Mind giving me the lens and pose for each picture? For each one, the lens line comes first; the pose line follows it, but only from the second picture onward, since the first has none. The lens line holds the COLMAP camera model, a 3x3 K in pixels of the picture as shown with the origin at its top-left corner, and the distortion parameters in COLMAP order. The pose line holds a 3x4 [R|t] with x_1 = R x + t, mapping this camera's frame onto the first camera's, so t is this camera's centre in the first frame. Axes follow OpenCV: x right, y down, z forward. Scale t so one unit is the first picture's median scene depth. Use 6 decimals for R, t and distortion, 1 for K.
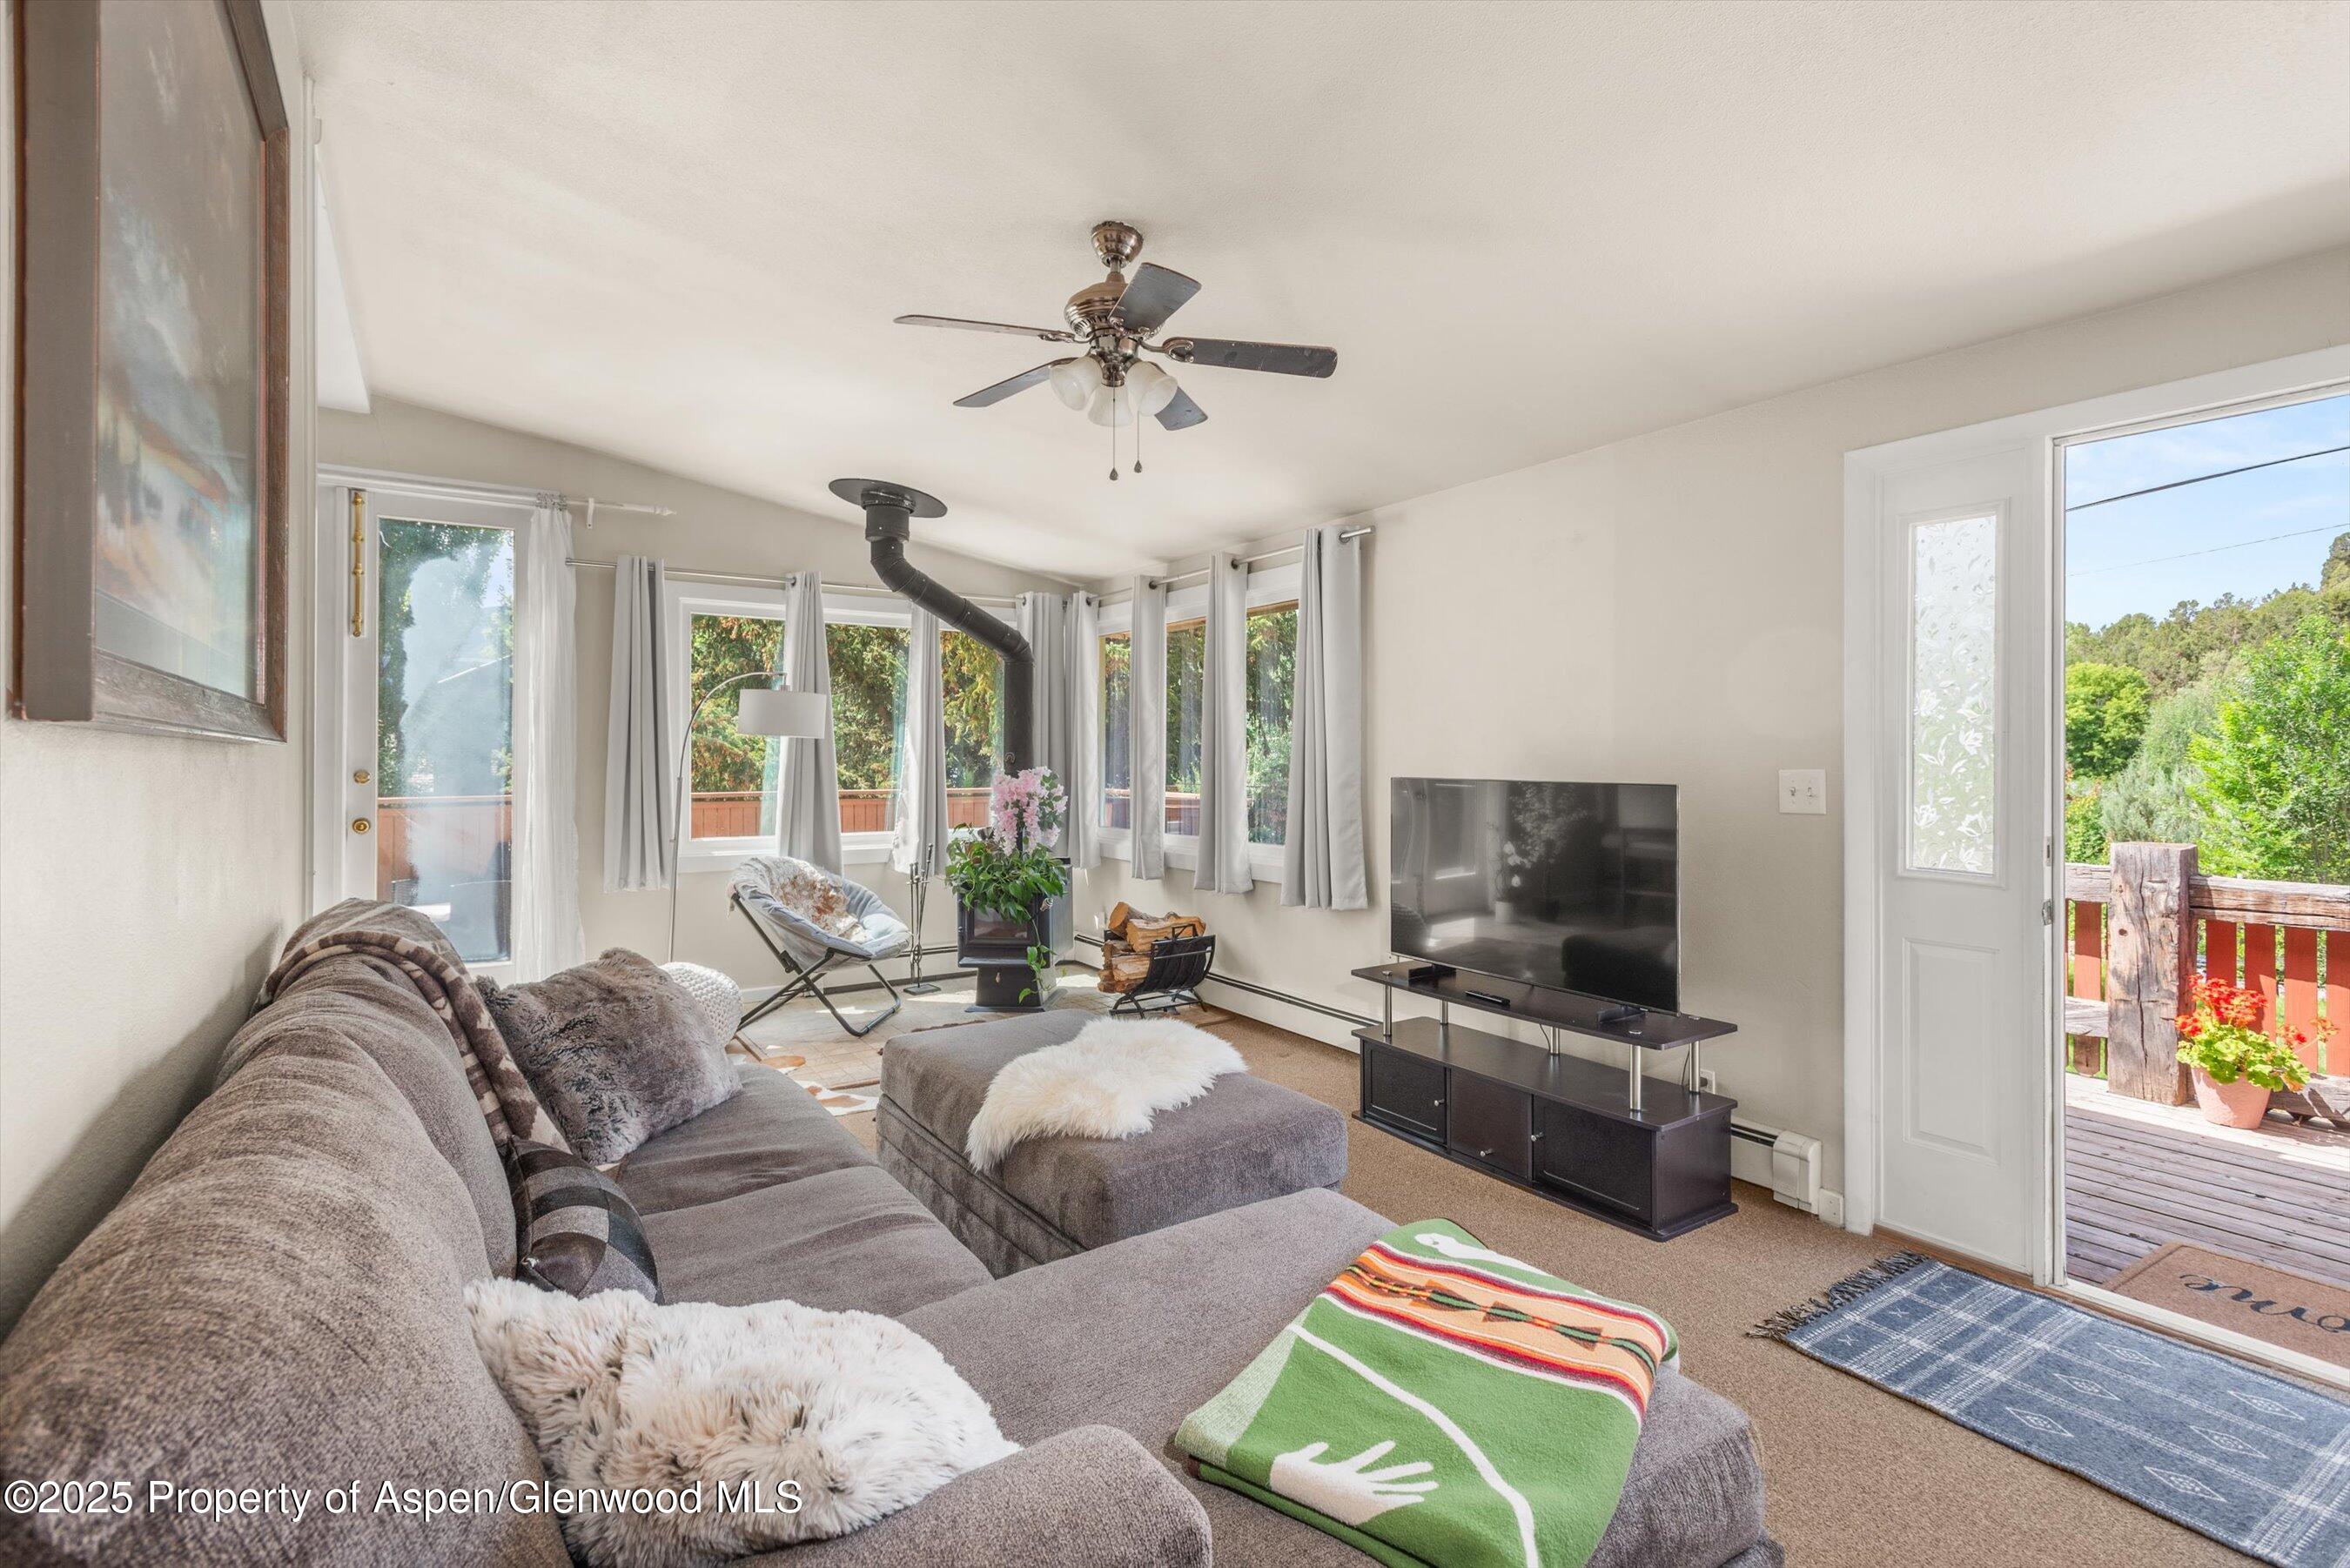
lens RADIAL K [[1109.2, 0, 1176.1], [0, 1109.2, 767.3], [0, 0, 1]] dist [-0.000514, -0.000336]
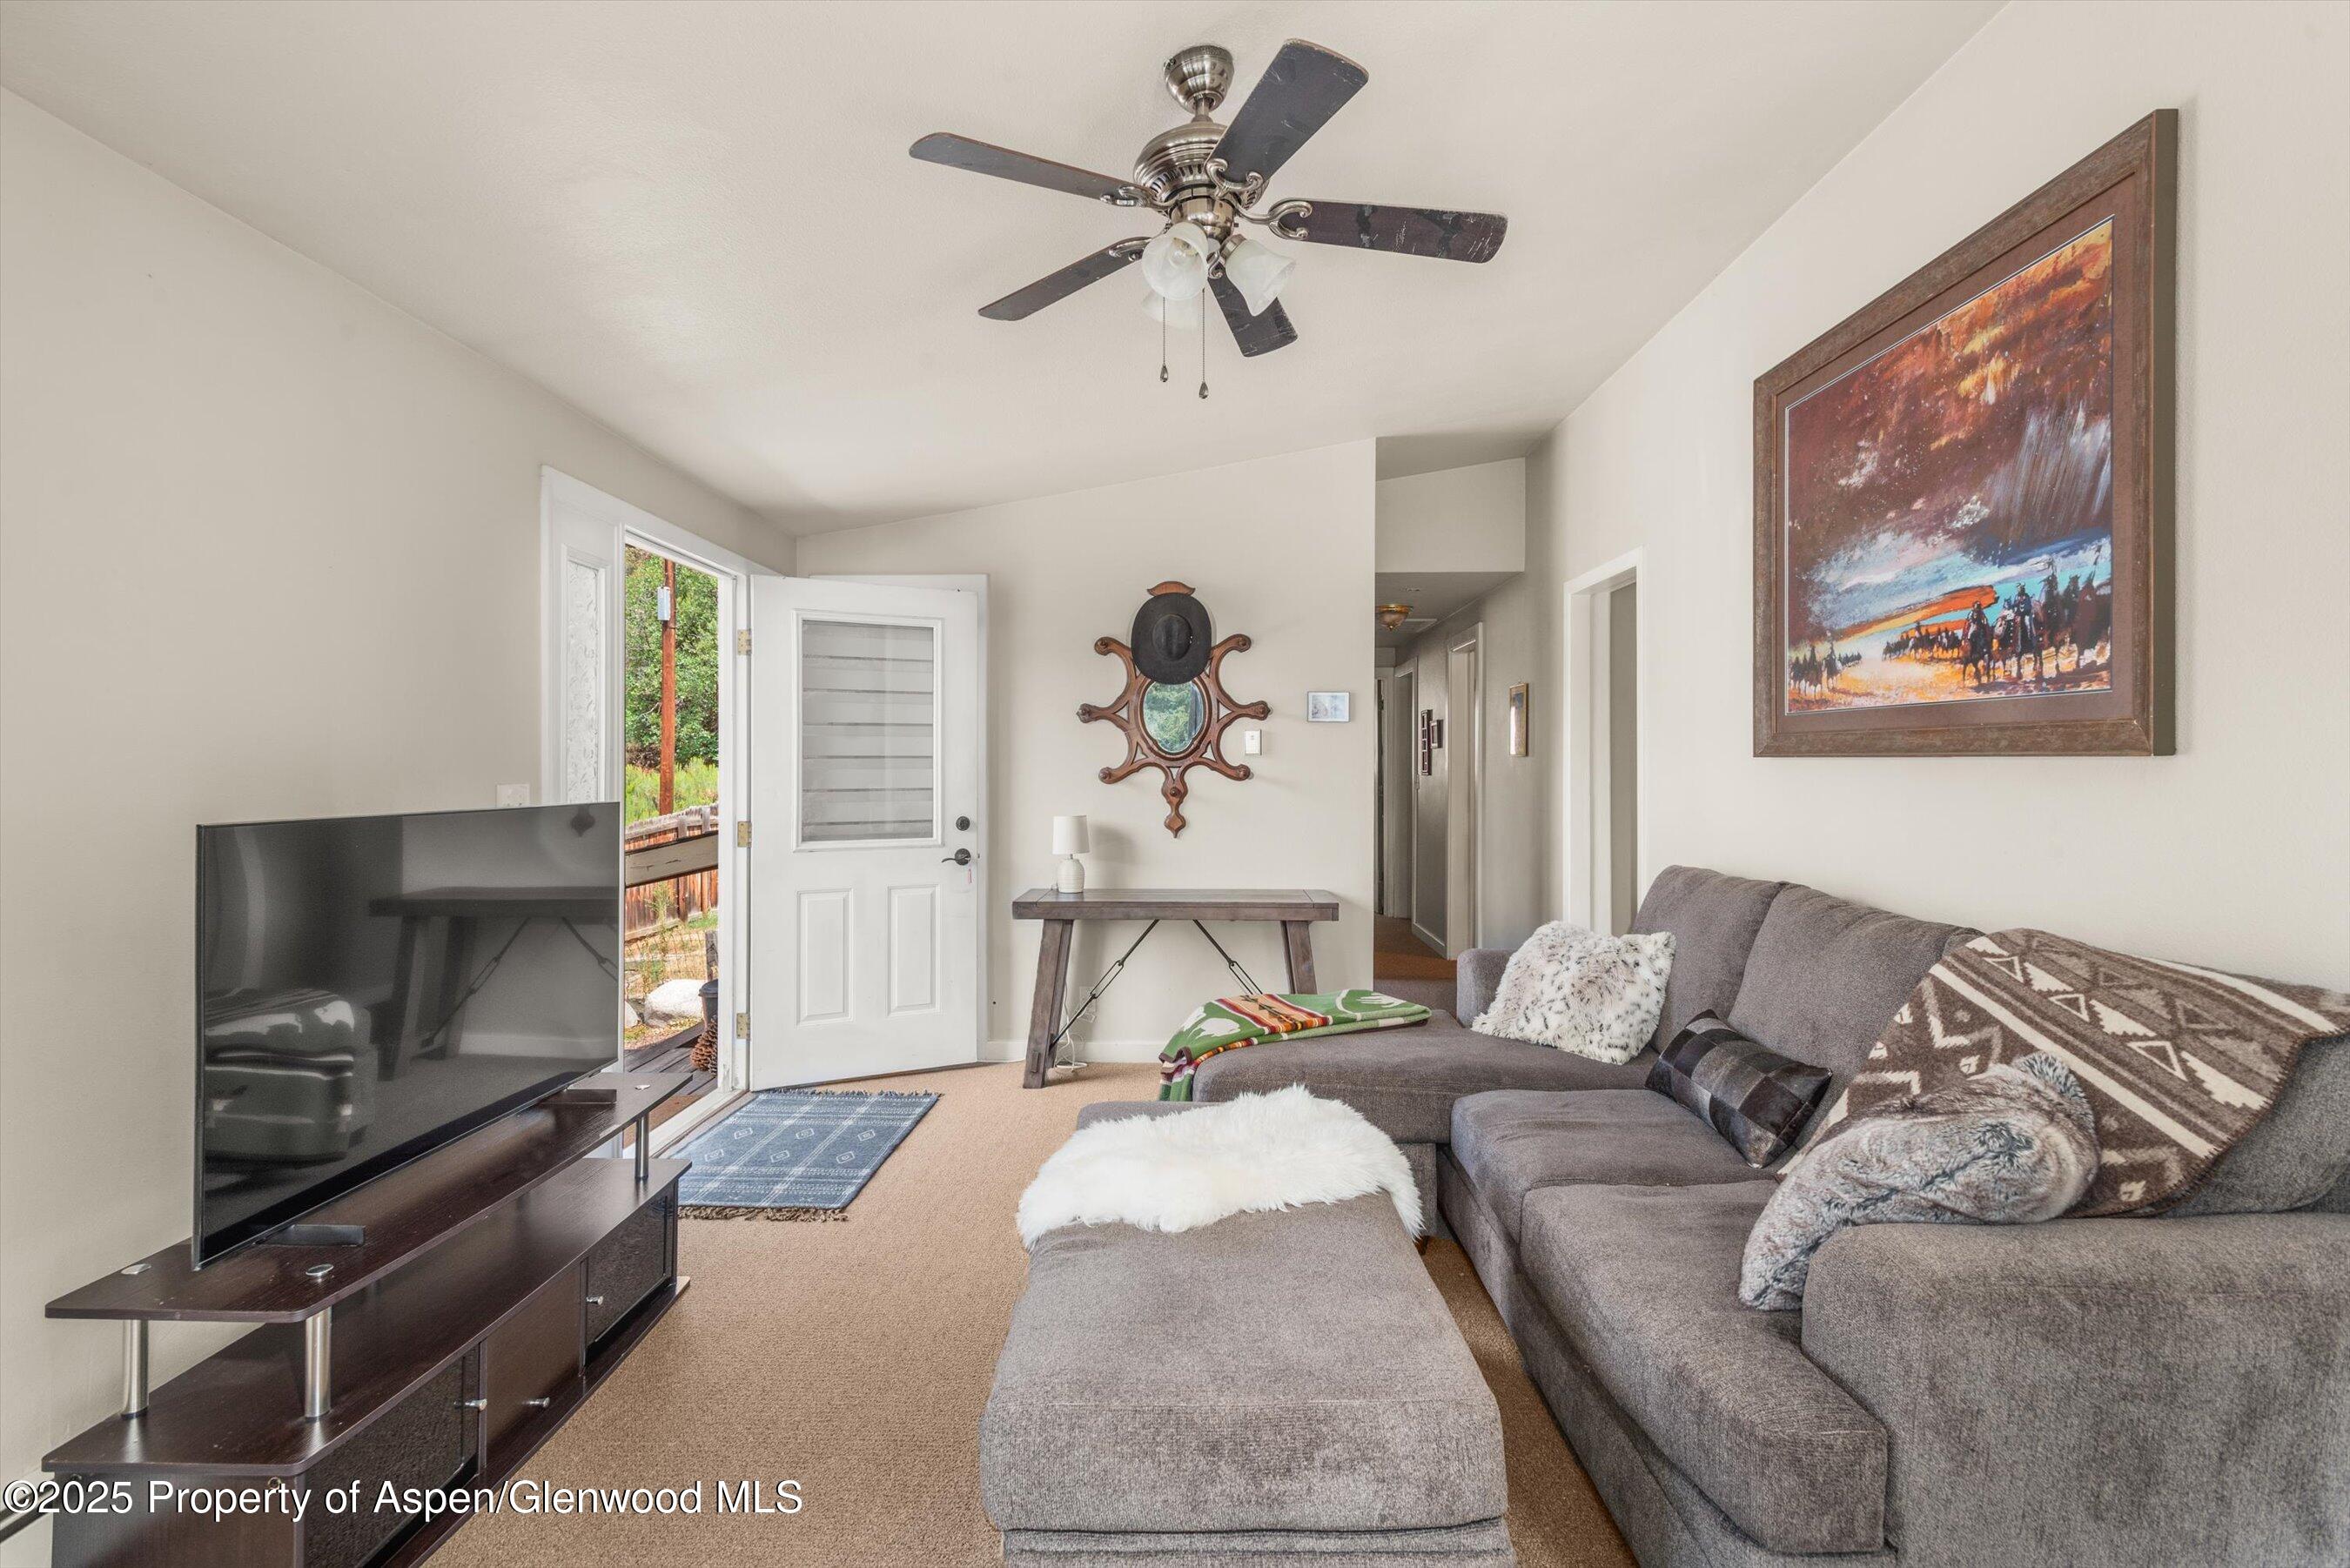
lens RADIAL K [[1109.2, 0, 1173.0], [0, 1109.2, 770.0], [0, 0, 1]] dist [-0.000514, -0.000336]
pose [[-0.830427, -0.007585, 0.557075, -0.583321], [-0.002447, 0.999947, 0.009968, -0.033537], [-0.557122, 0.006915, -0.830402, 2.057696]]
